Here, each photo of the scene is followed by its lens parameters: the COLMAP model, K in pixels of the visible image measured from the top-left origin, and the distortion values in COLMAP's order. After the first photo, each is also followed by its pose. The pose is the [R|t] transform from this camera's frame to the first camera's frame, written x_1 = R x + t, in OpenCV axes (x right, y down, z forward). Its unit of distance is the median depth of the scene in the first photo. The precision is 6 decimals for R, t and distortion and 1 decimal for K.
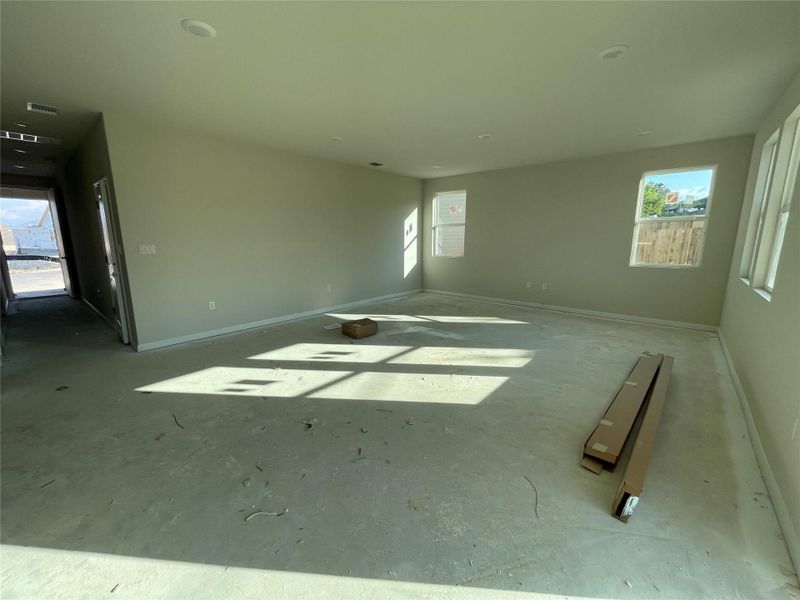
lens RADIAL K [[326.4, 0, 400.0], [0, 326.4, 300.0], [0, 0, 1]] dist [-0.026602, 0.000021]
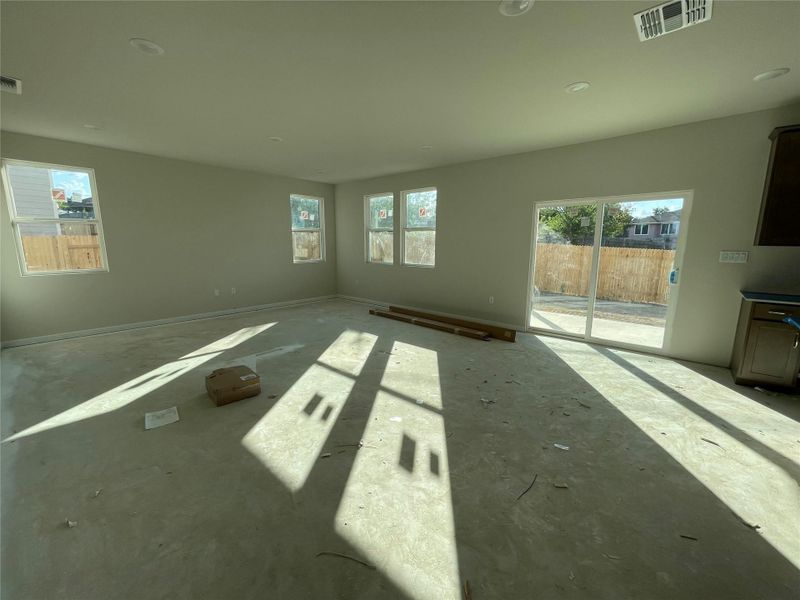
lens RADIAL K [[328.3, 0, 398.3], [0, 328.3, 297.8], [0, 0, 1]] dist [0.000612, 0.000238]
pose [[0.020472, -0.171684, 0.984939, -0.845689], [0.187574, 0.968312, 0.164887, -0.144748], [-0.982037, 0.181374, 0.052027, 0.720978]]
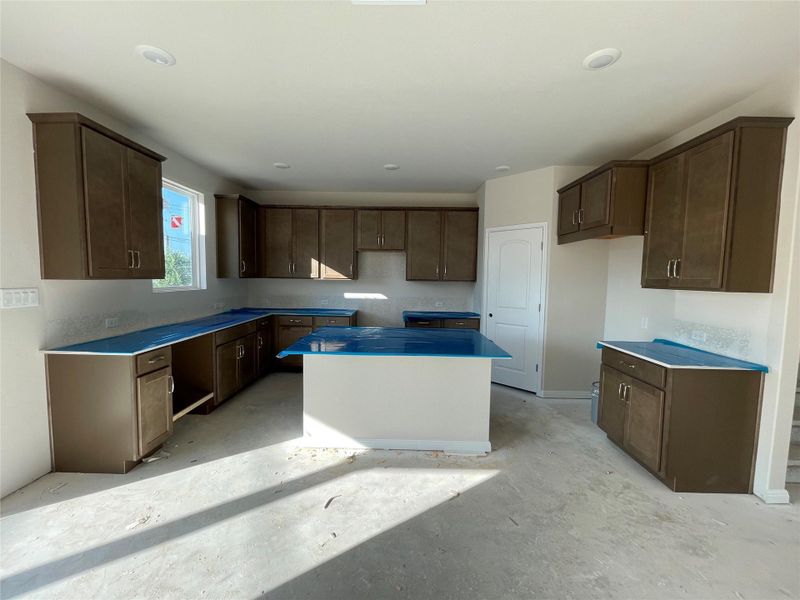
lens RADIAL K [[328.3, 0, 398.3], [0, 328.3, 297.8], [0, 0, 1]] dist [0.000612, 0.000238]
pose [[-0.778928, 0.027145, -0.626525, -0.083993], [-0.137555, 0.967337, 0.212927, -0.132773], [0.611841, 0.252036, -0.749752, 0.627190]]
